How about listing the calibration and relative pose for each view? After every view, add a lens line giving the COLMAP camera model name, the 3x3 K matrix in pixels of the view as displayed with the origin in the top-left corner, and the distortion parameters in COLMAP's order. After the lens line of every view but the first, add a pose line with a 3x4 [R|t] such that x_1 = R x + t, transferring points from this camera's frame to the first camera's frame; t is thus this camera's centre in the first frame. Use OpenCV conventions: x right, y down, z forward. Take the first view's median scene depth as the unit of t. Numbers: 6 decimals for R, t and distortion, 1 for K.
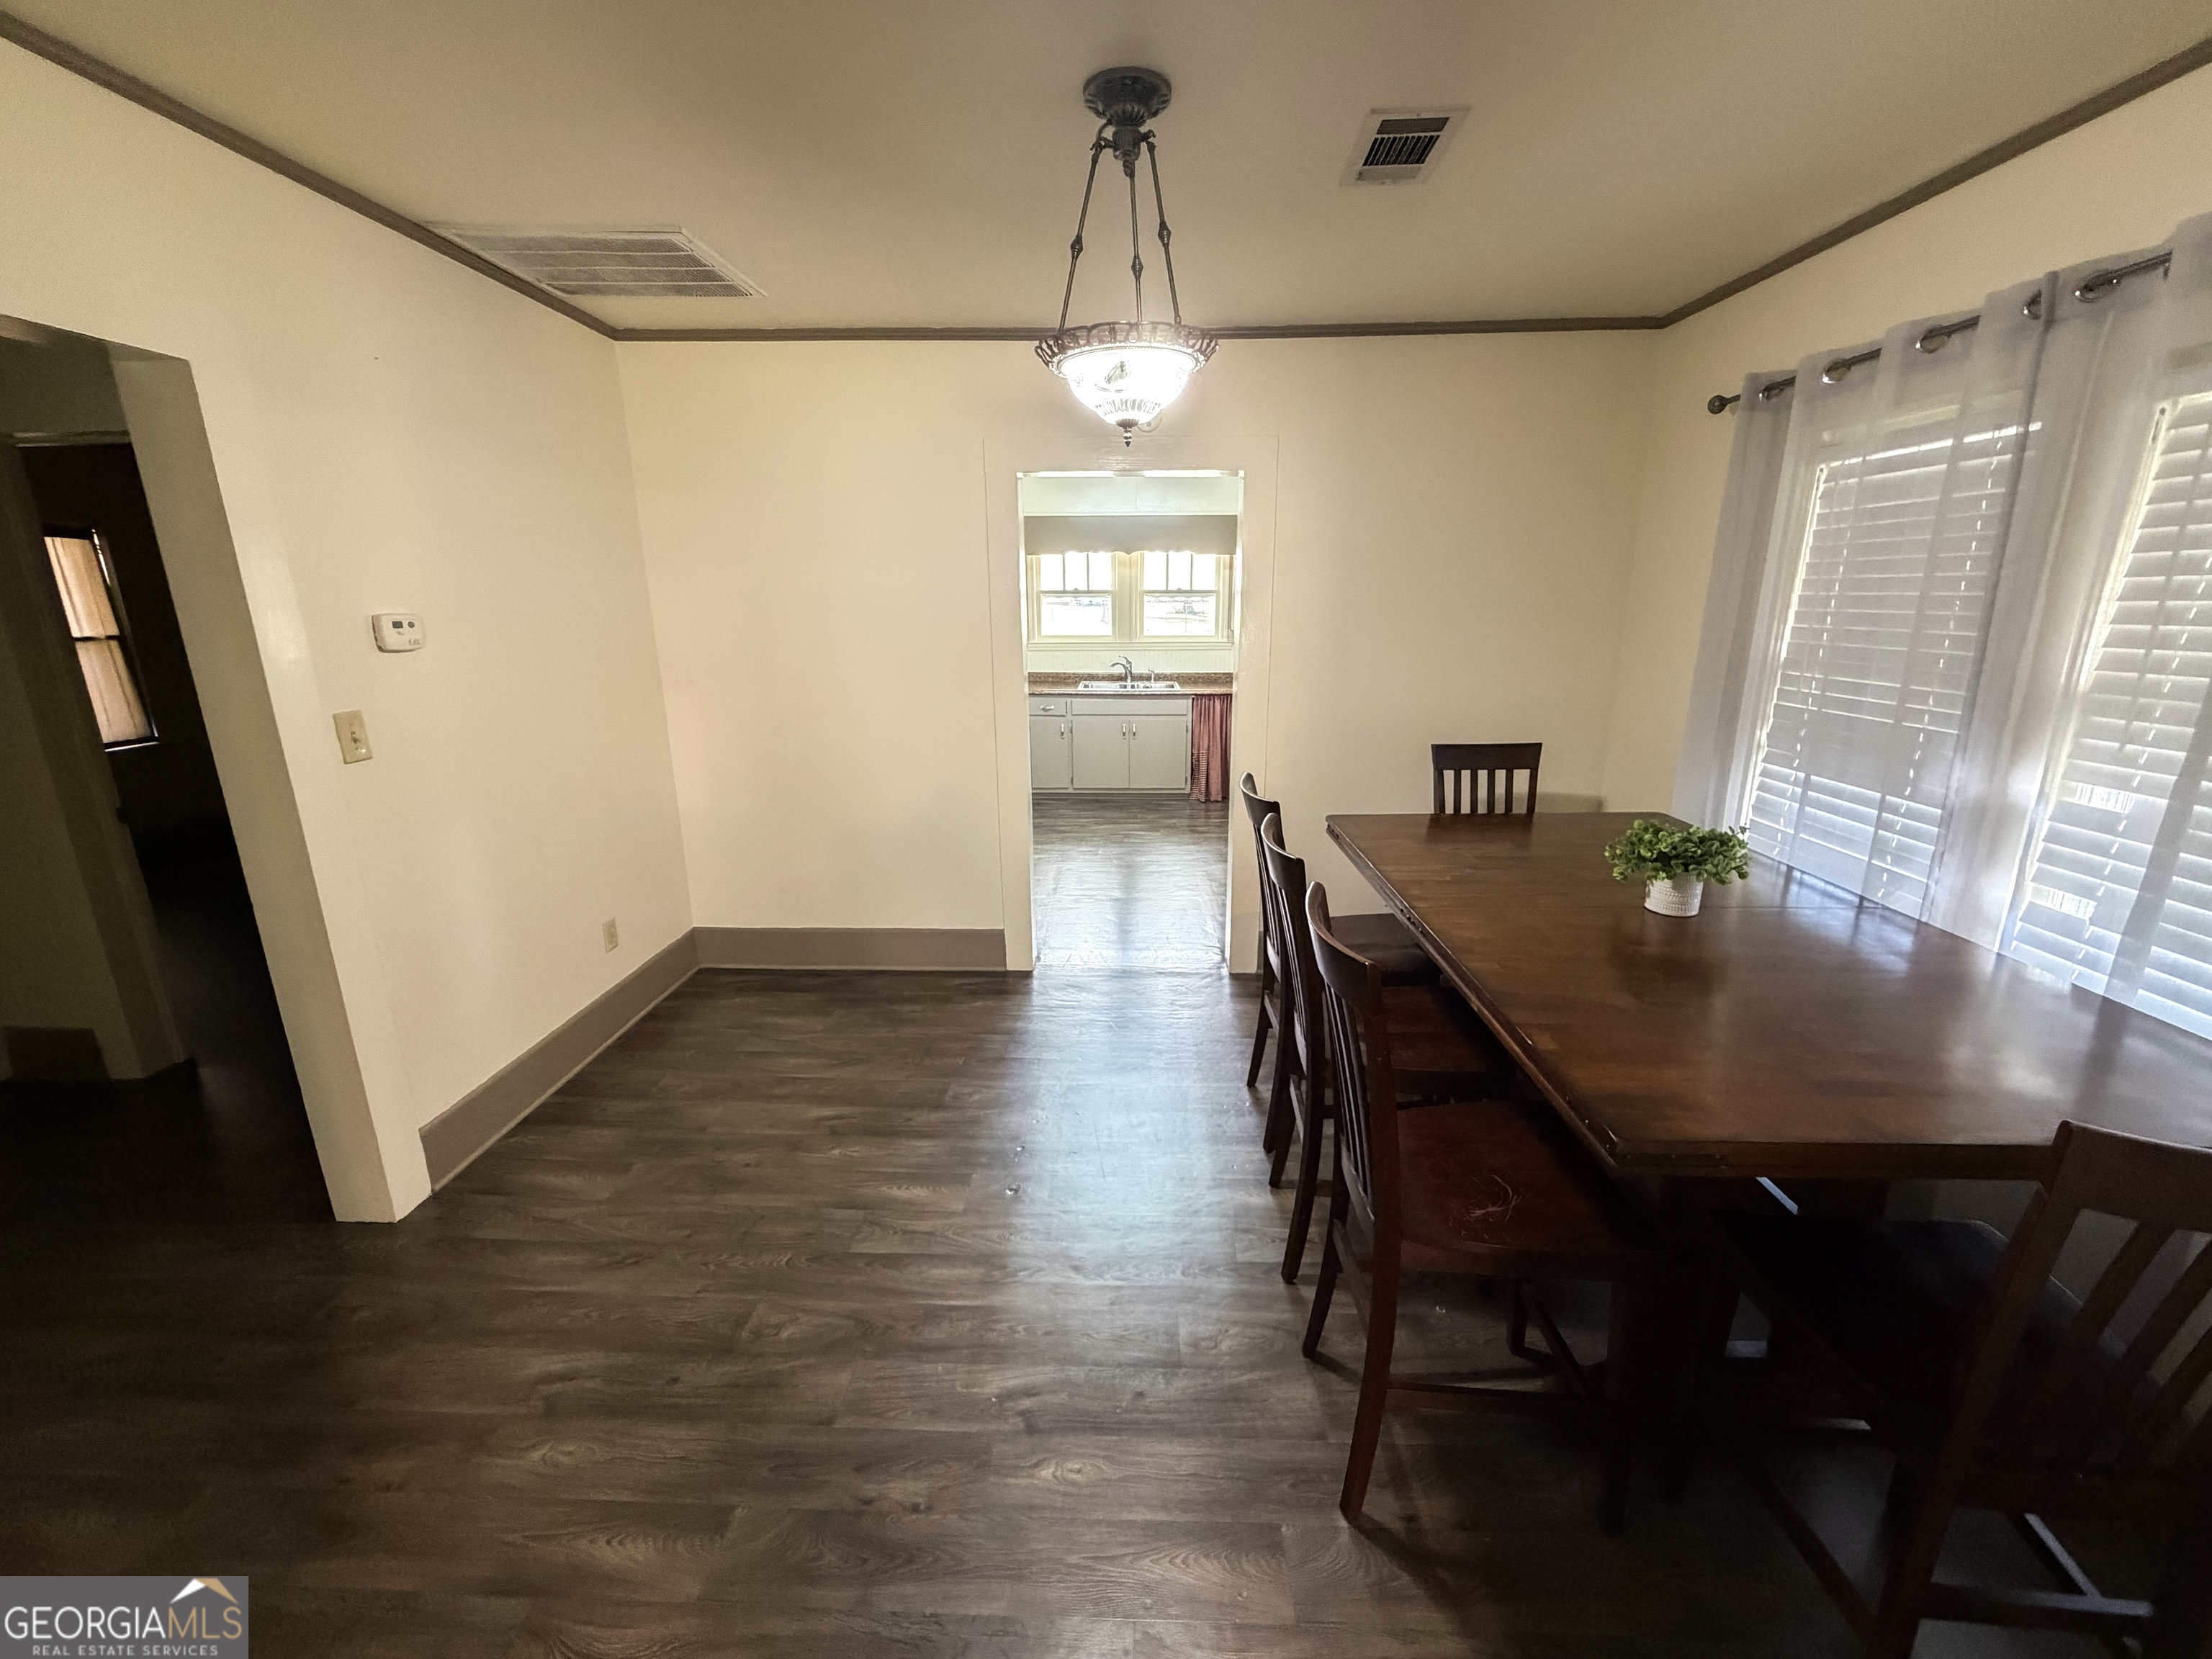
lens RADIAL K [[887.5, 0, 1104.4], [0, 887.5, 822.8], [0, 0, 1]] dist [-0.002001, 0.000641]
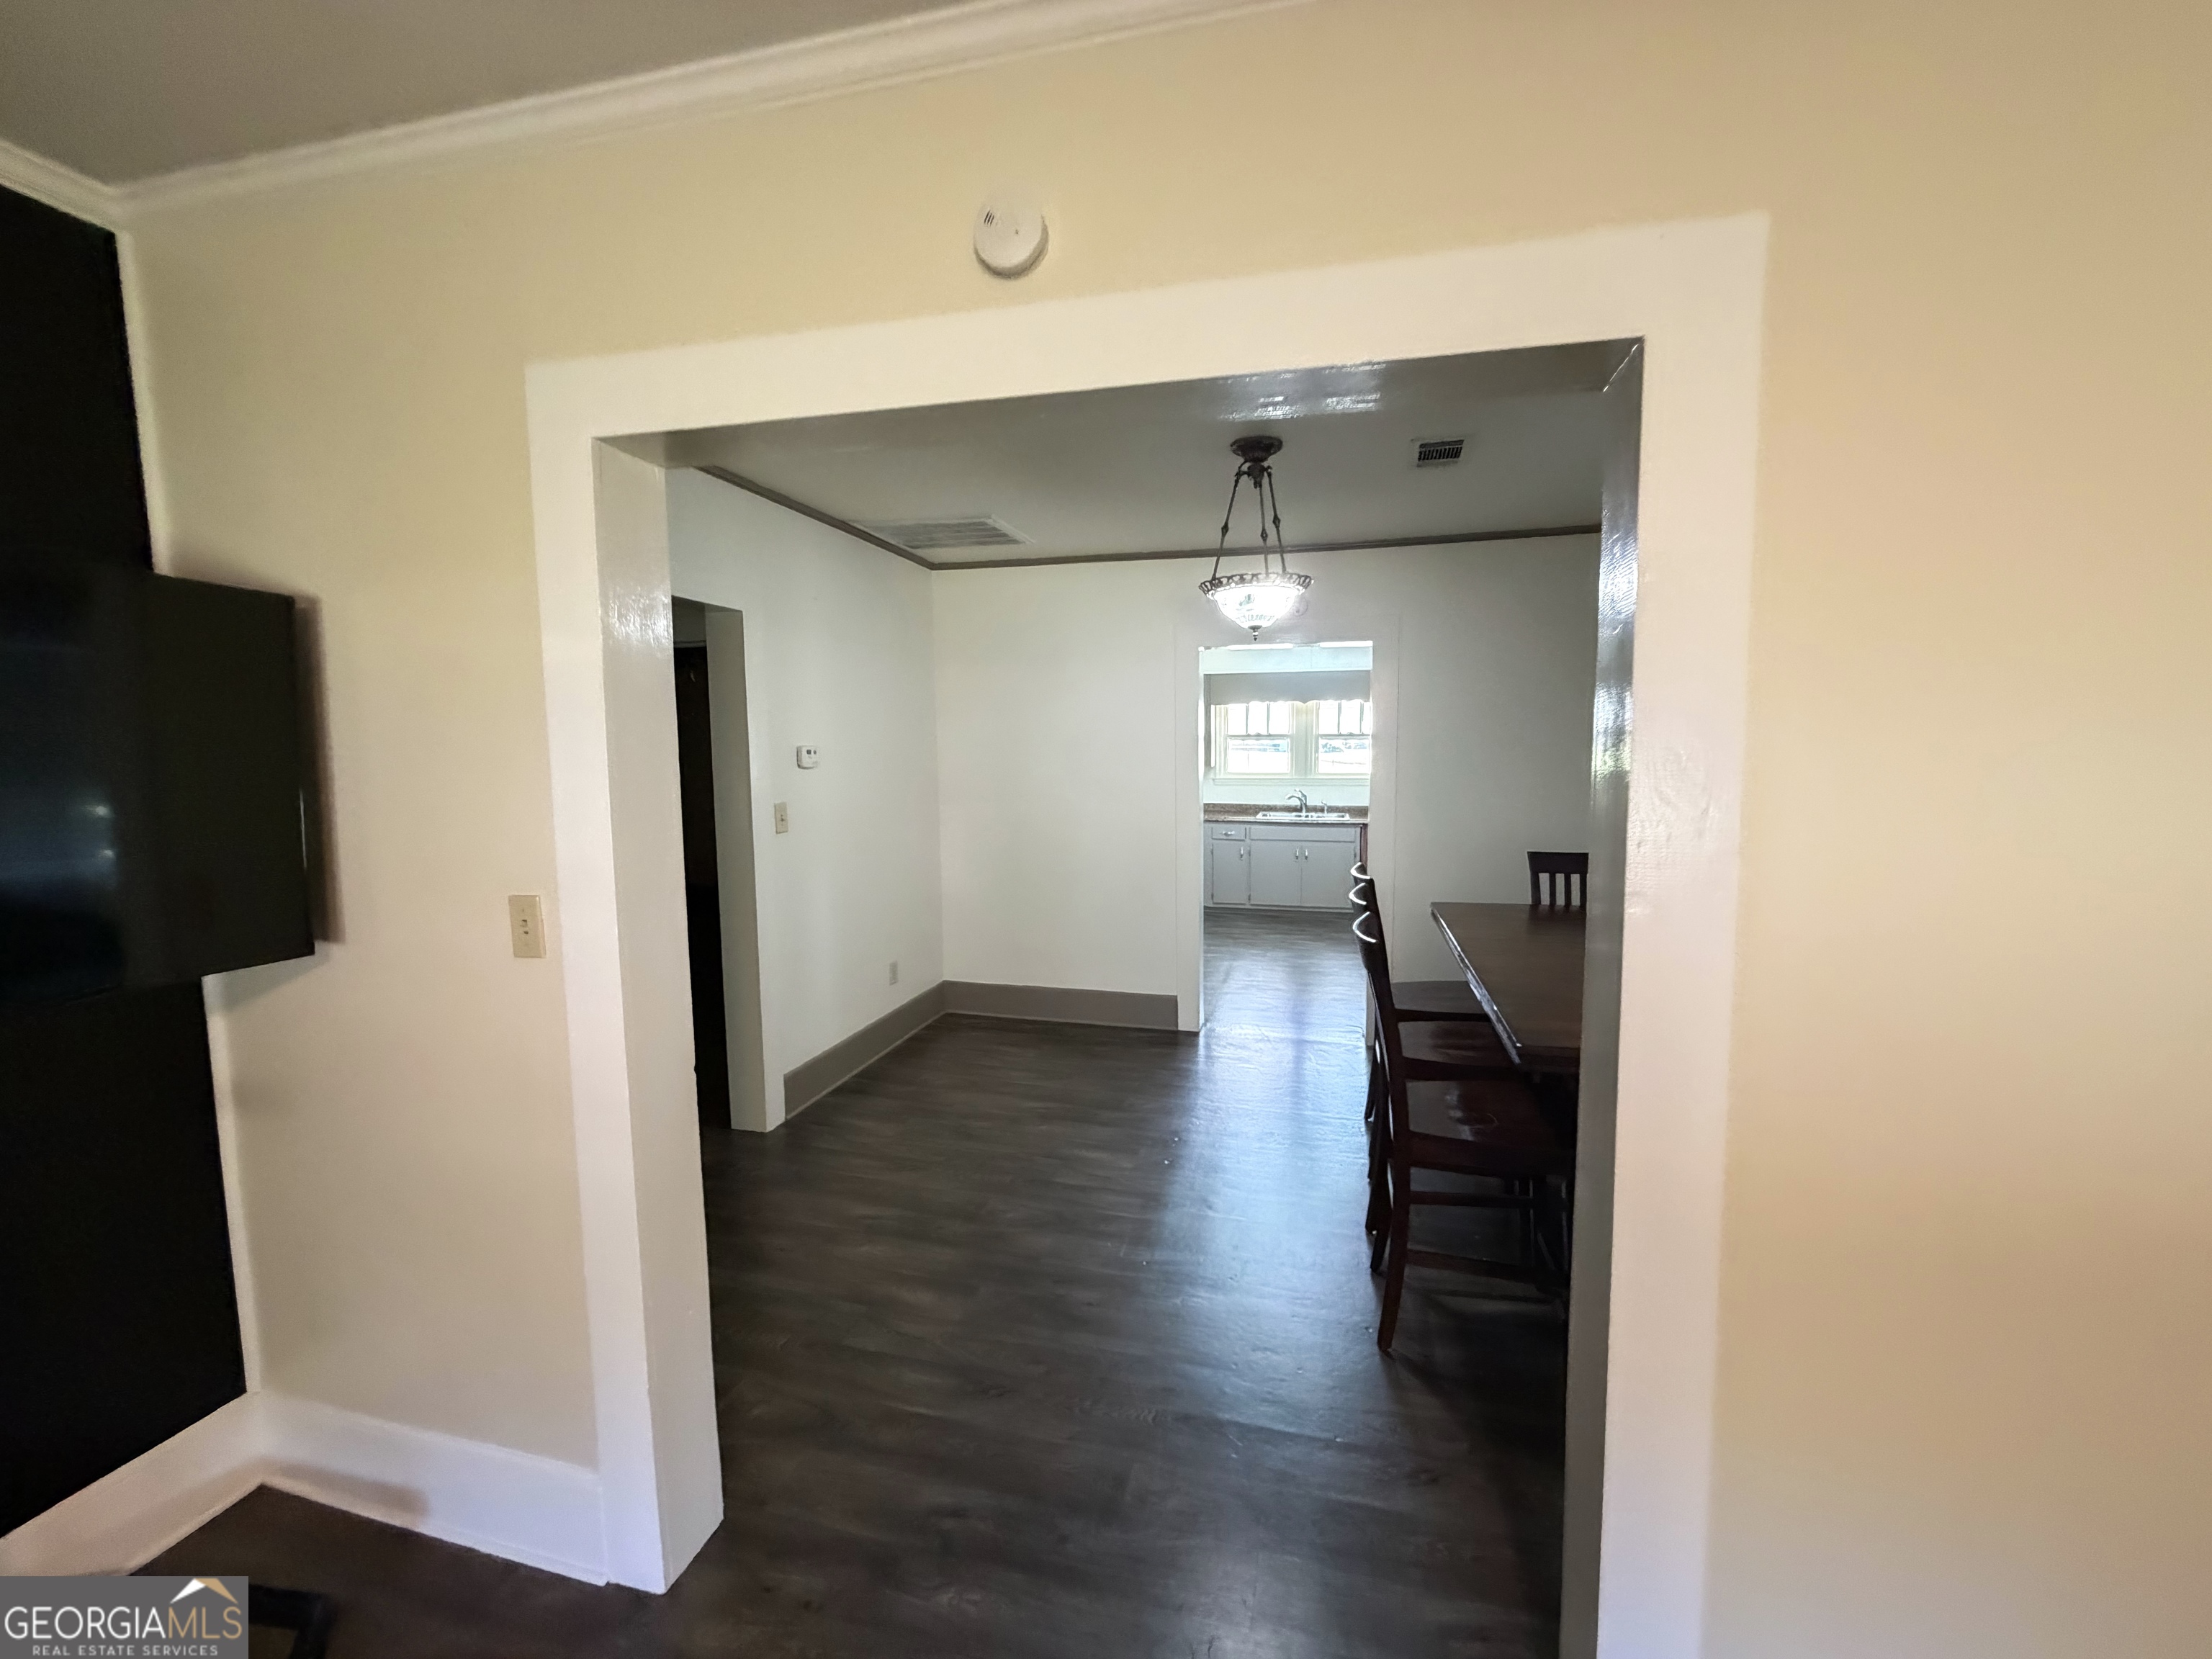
lens RADIAL K [[887.5, 0, 1098.2], [0, 887.5, 809.6], [0, 0, 1]] dist [-0.002001, 0.000641]
pose [[0.973405, 0.015150, -0.228590, 0.083931], [-0.054788, 0.984251, -0.168073, 0.110117], [0.222444, 0.176127, 0.958905, -0.375310]]
